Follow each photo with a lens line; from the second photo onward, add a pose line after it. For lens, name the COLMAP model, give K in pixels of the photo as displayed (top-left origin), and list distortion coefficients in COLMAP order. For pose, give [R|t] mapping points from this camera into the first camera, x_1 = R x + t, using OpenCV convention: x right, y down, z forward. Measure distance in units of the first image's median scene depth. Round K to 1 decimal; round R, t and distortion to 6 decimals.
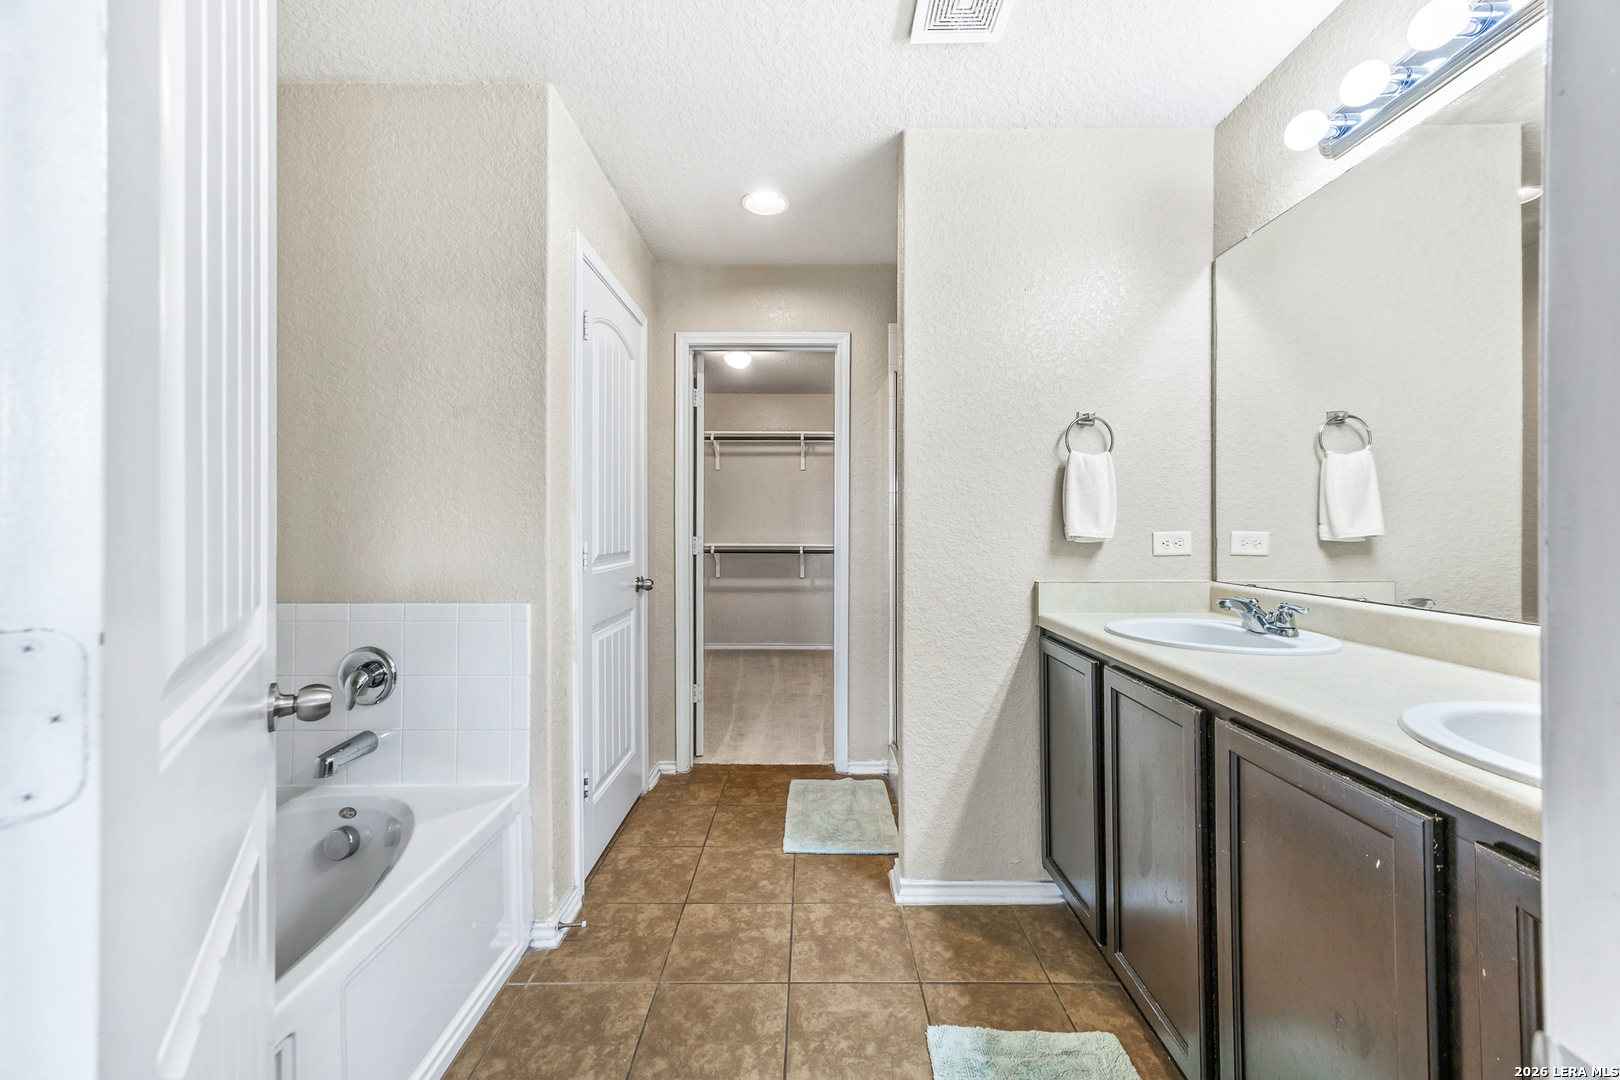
lens RADIAL K [[613.0, 0, 810.1], [0, 613.0, 533.6], [0, 0, 1]] dist [0.017474, 0.000642]
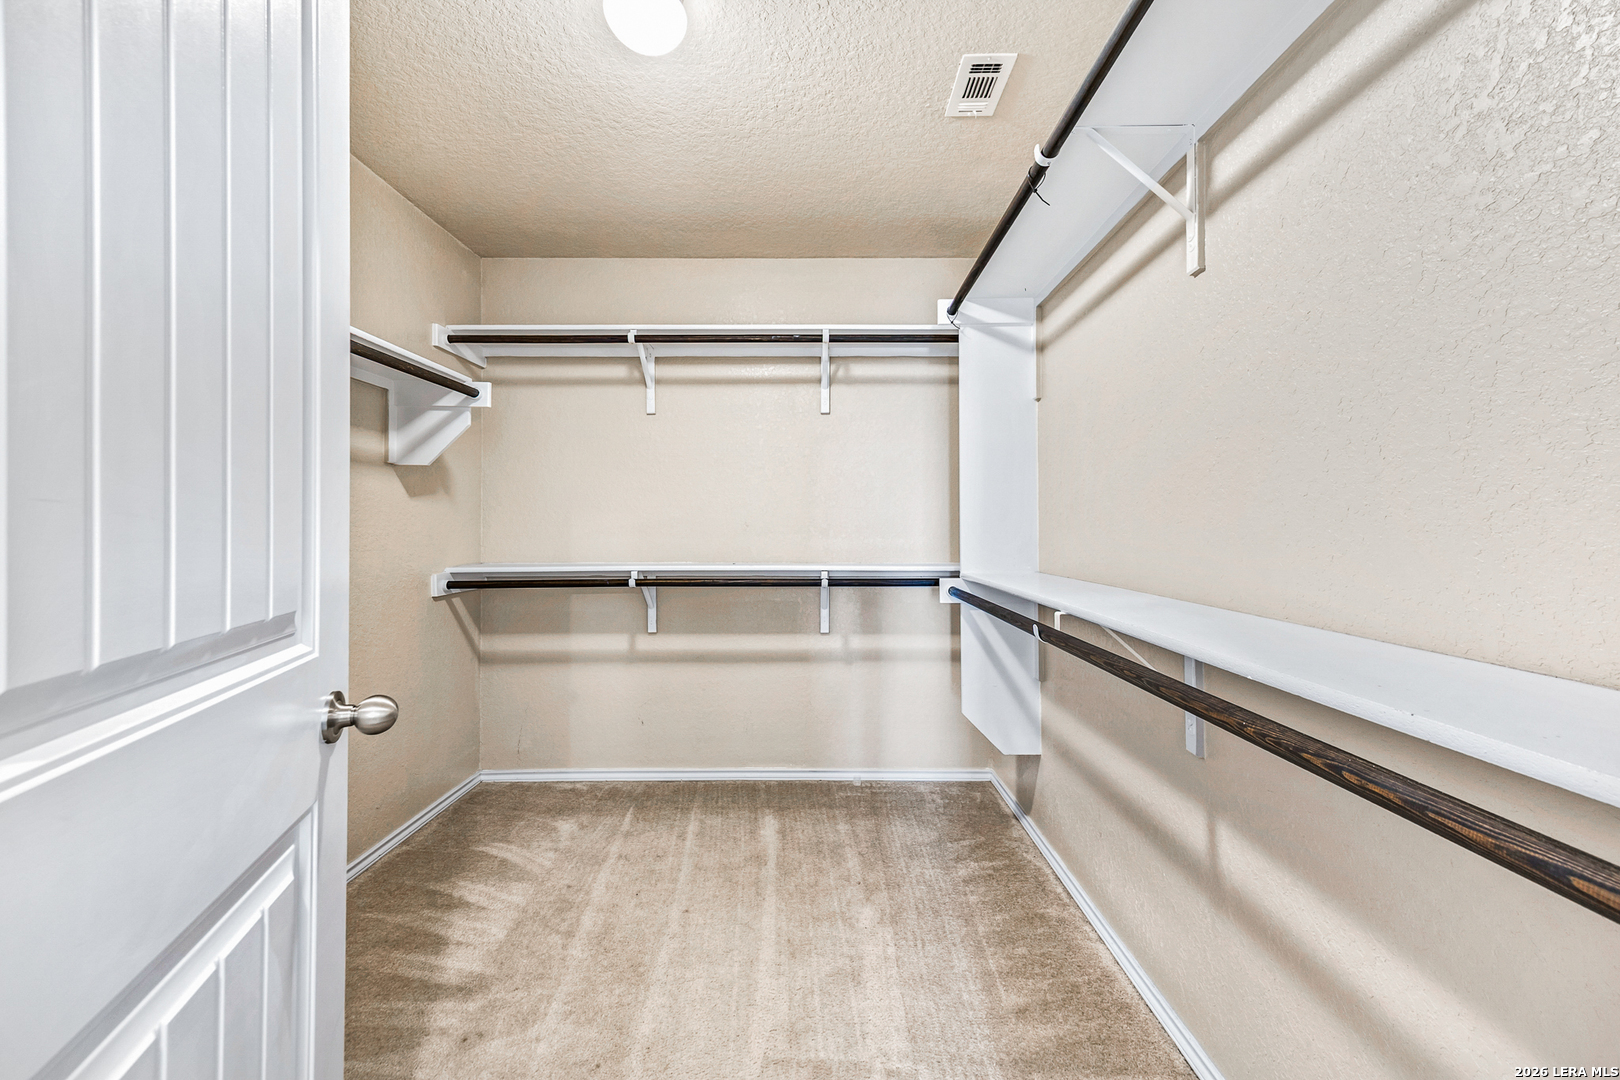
lens RADIAL K [[613.0, 0, 810.1], [0, 613.0, 527.9], [0, 0, 1]] dist [0.017474, 0.000642]
pose [[0.999989, -0.003411, -0.003192, -0.022537], [0.003407, 0.999993, -0.001293, -0.011676], [0.003196, 0.001283, 0.999994, 0.511572]]
